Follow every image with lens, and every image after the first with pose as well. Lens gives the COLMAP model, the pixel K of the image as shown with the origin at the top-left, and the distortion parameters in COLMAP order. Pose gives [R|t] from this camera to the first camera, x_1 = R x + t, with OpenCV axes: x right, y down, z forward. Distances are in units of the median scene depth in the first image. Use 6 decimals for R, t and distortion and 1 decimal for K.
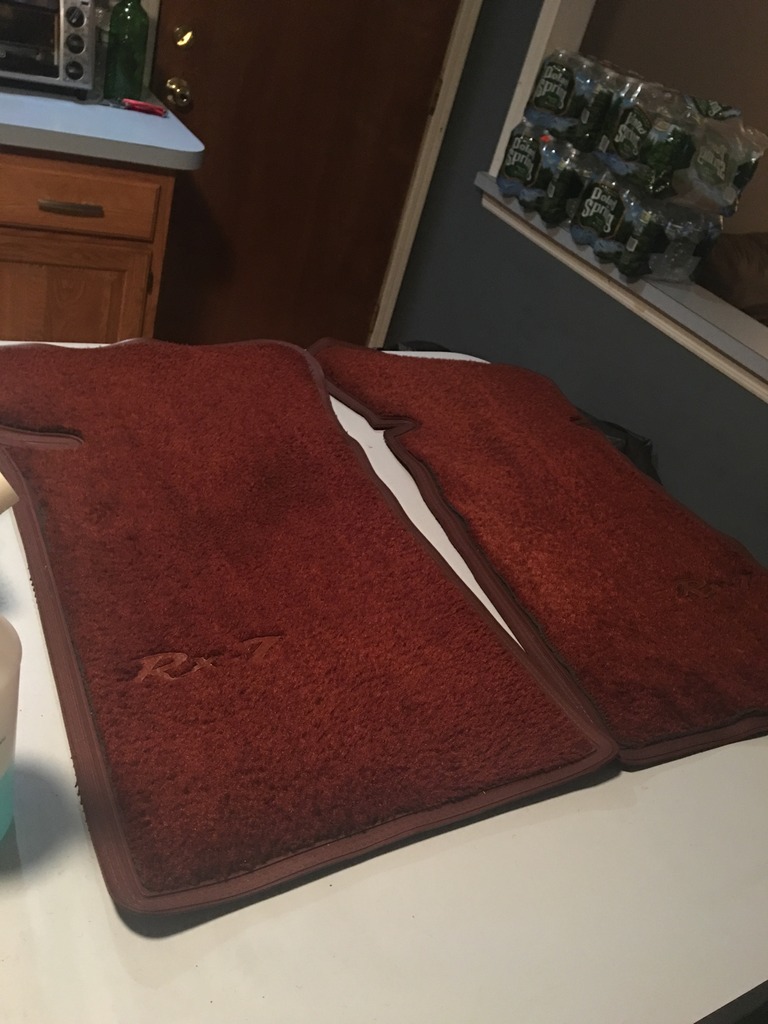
lens RADIAL K [[853.9, 0, 384.0], [0, 853.9, 512.0], [0, 0, 1]] dist [0.006185, -0.064576]
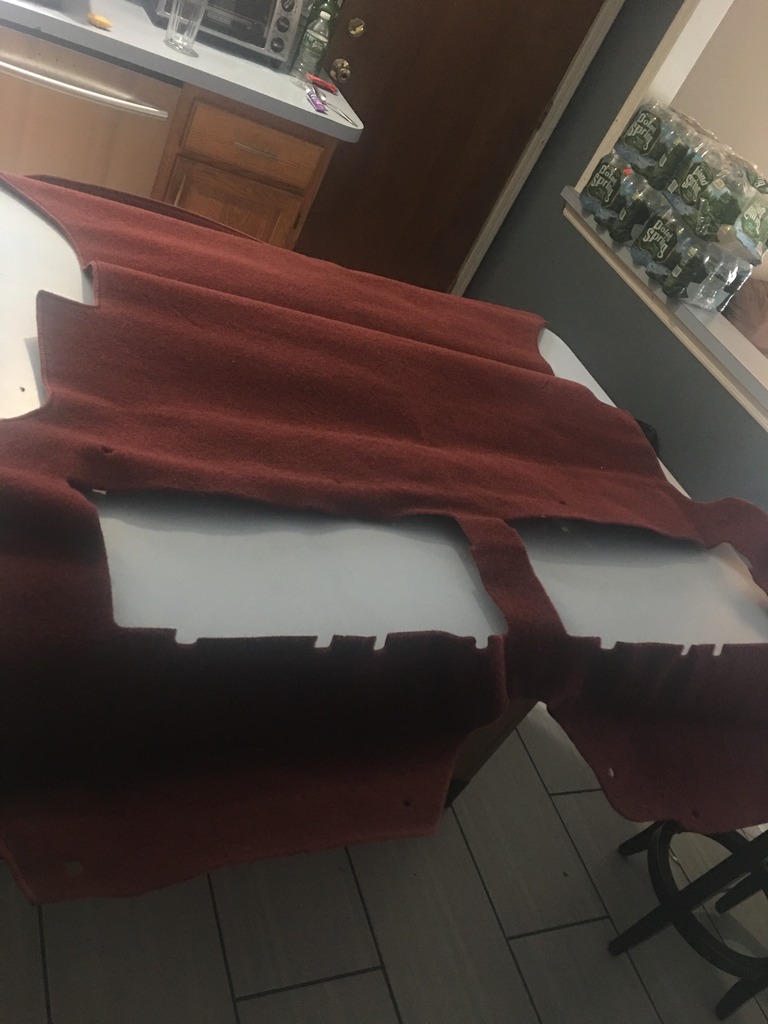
lens RADIAL K [[876.9, 0, 384.0], [0, 876.9, 512.0], [0, 0, 1]] dist [-0.006487, -0.002426]
pose [[0.978005, 0.208574, -0.001772, -0.047357], [-0.208503, 0.977832, 0.019250, 0.086895], [0.005748, -0.018458, 0.999813, -0.265340]]
